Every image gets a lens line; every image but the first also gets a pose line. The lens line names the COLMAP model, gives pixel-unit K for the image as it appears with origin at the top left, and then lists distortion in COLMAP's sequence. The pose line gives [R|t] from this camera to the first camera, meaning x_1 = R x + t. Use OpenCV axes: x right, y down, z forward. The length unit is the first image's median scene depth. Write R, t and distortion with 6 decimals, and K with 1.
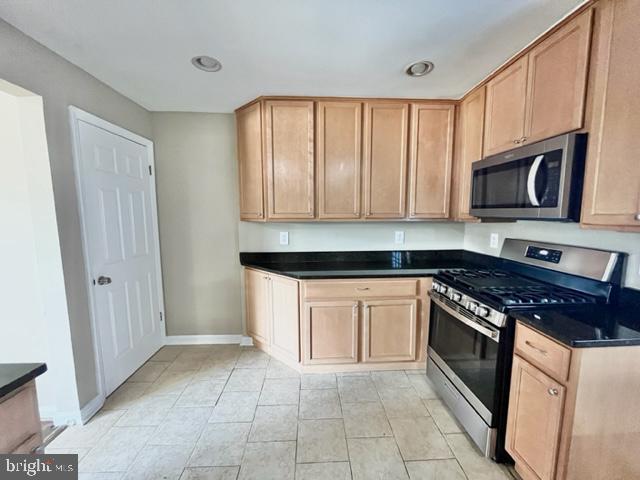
lens RADIAL K [[258.9, 0, 320.9], [0, 258.9, 240.9], [0, 0, 1]] dist [-0.003055, -0.000087]
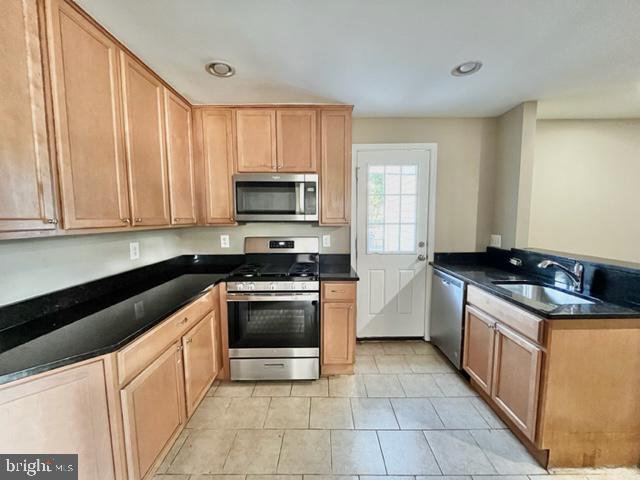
lens RADIAL K [[258.9, 0, 322.2], [0, 258.9, 240.6], [0, 0, 1]] dist [-0.003055, -0.000087]
pose [[0.037212, -0.087162, 0.995499, -0.600417], [0.109054, 0.990593, 0.082656, -0.065451], [-0.993339, 0.105488, 0.046367, 0.618651]]
